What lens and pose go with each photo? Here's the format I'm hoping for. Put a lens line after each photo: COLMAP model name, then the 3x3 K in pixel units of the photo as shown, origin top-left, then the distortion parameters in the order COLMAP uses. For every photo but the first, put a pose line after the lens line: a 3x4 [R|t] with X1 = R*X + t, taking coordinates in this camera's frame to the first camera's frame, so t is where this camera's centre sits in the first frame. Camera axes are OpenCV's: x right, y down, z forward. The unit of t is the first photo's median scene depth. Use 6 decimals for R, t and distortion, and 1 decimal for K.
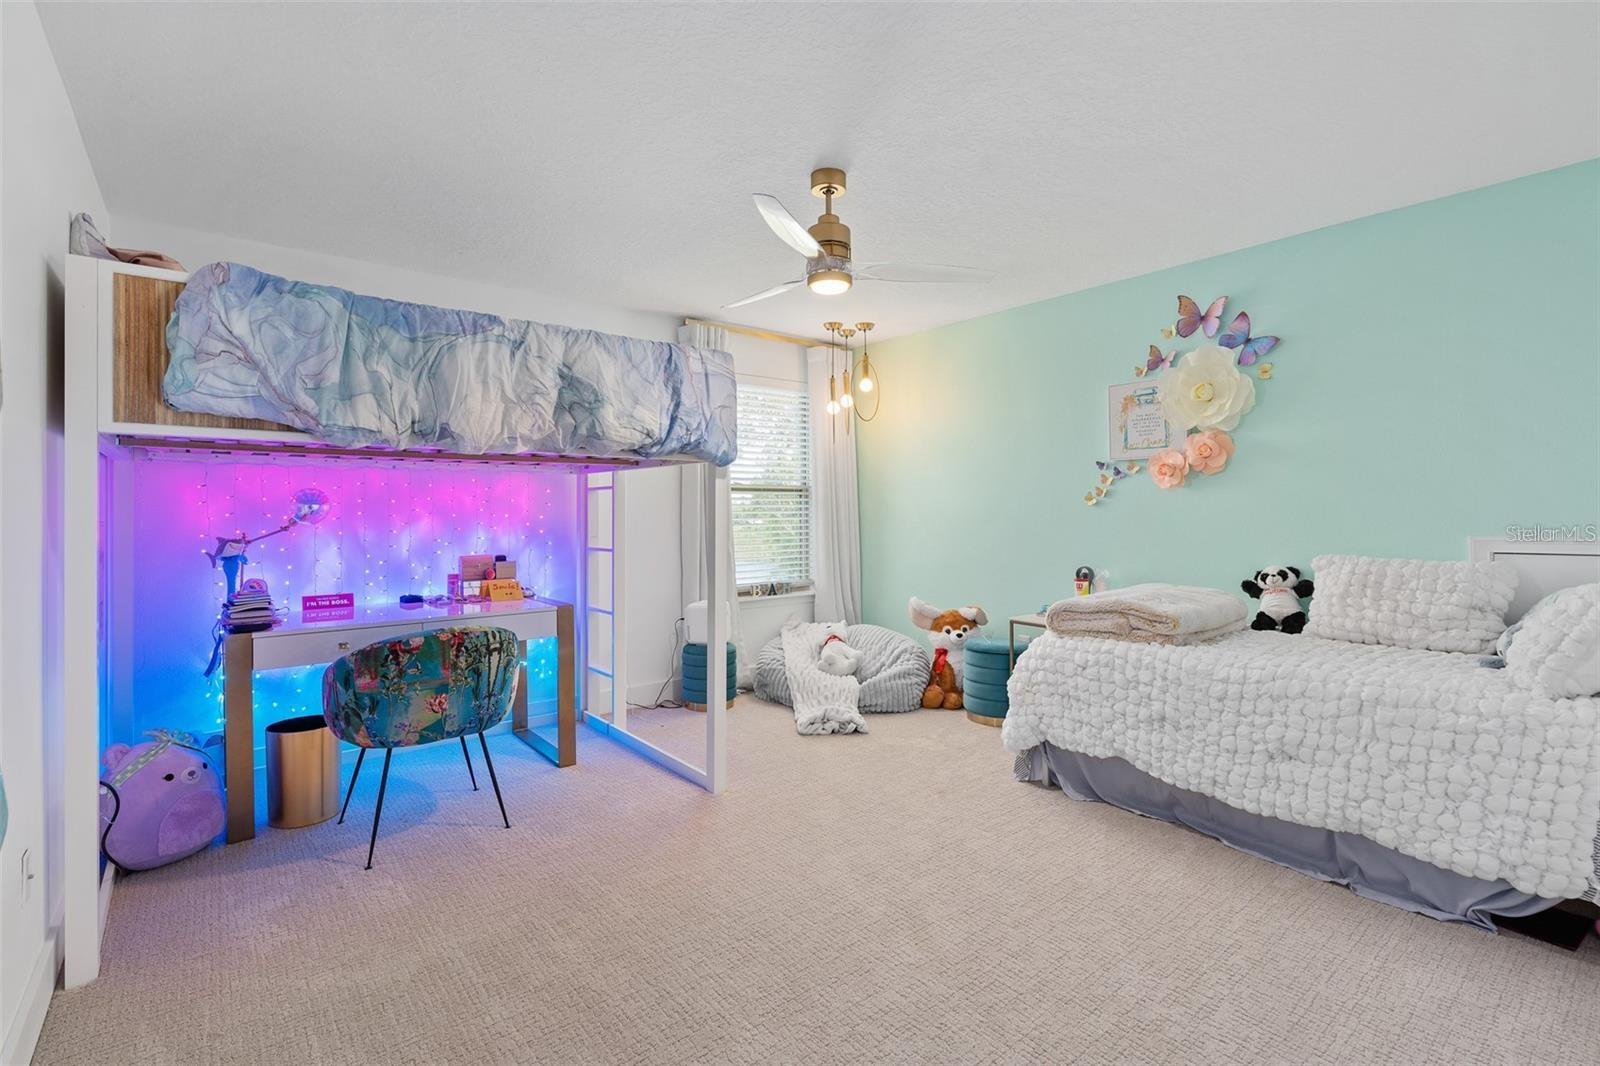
lens RADIAL K [[731.9, 0, 799.0], [0, 731.9, 507.6], [0, 0, 1]] dist [-0.015317, 0.000711]
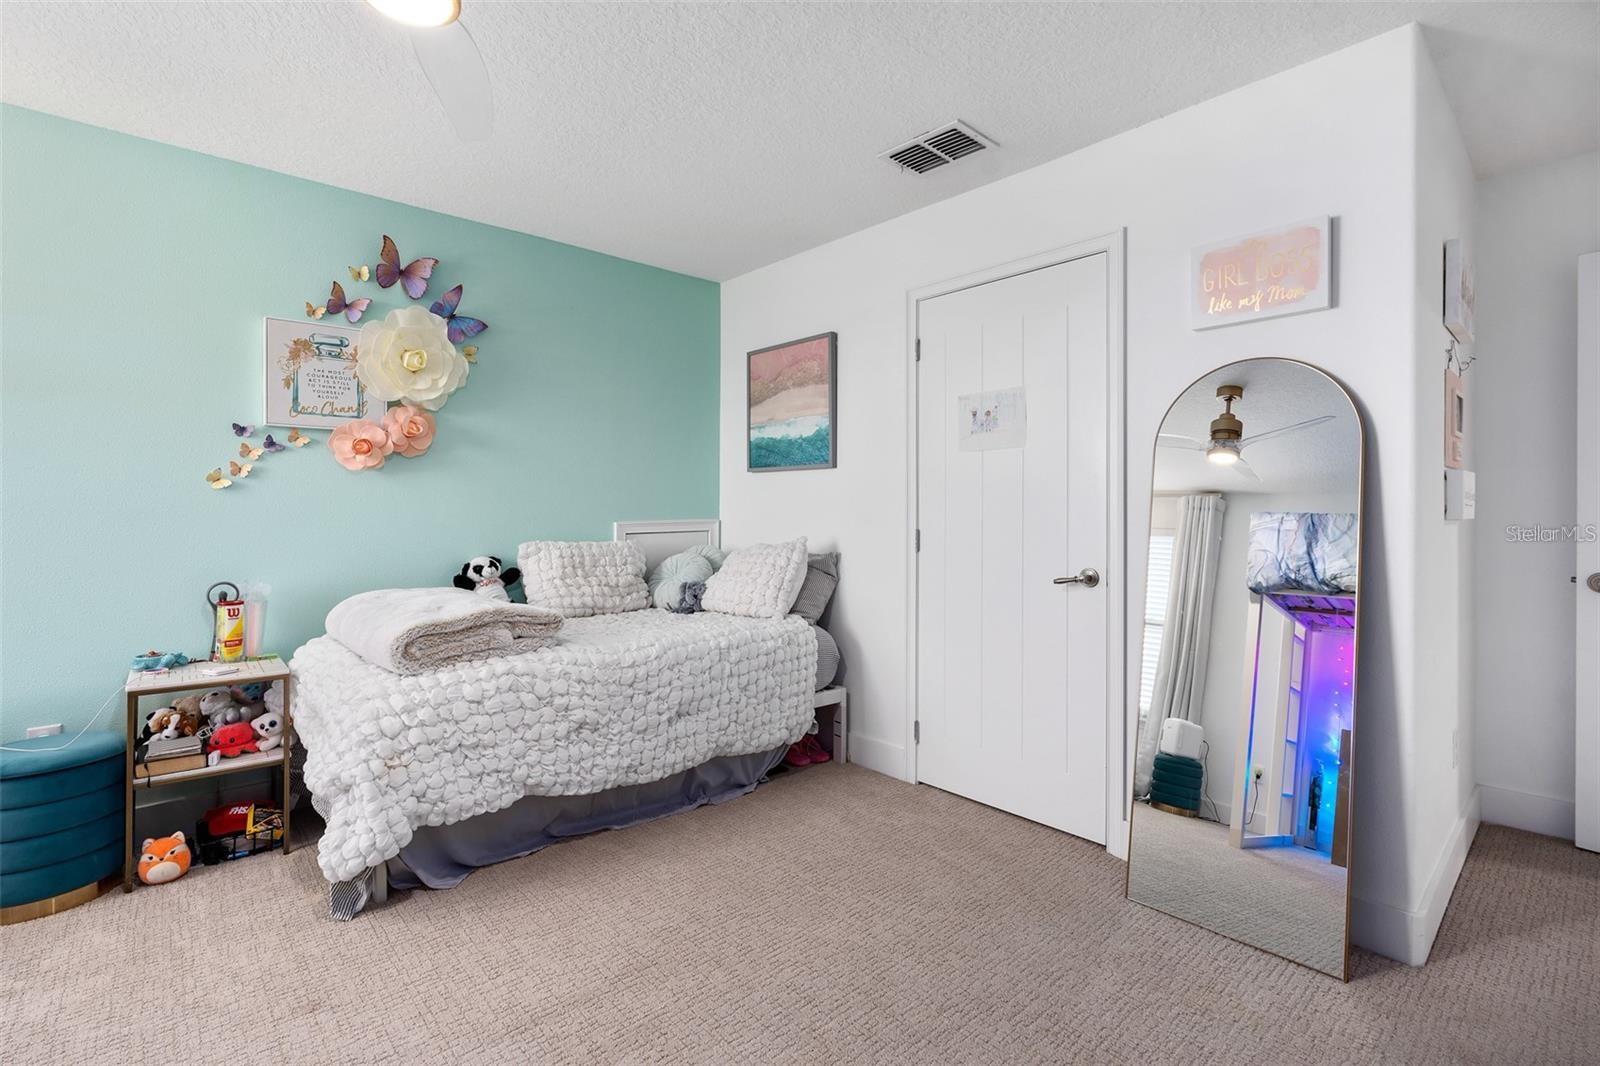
lens RADIAL K [[731.9, 0, 799.0], [0, 731.9, 507.6], [0, 0, 1]] dist [-0.015317, 0.000711]
pose [[-0.056630, 0.004574, 0.998385, -0.367763], [-0.008142, 0.999954, -0.005043, 0.016665], [-0.998362, -0.008415, -0.056590, 0.674156]]
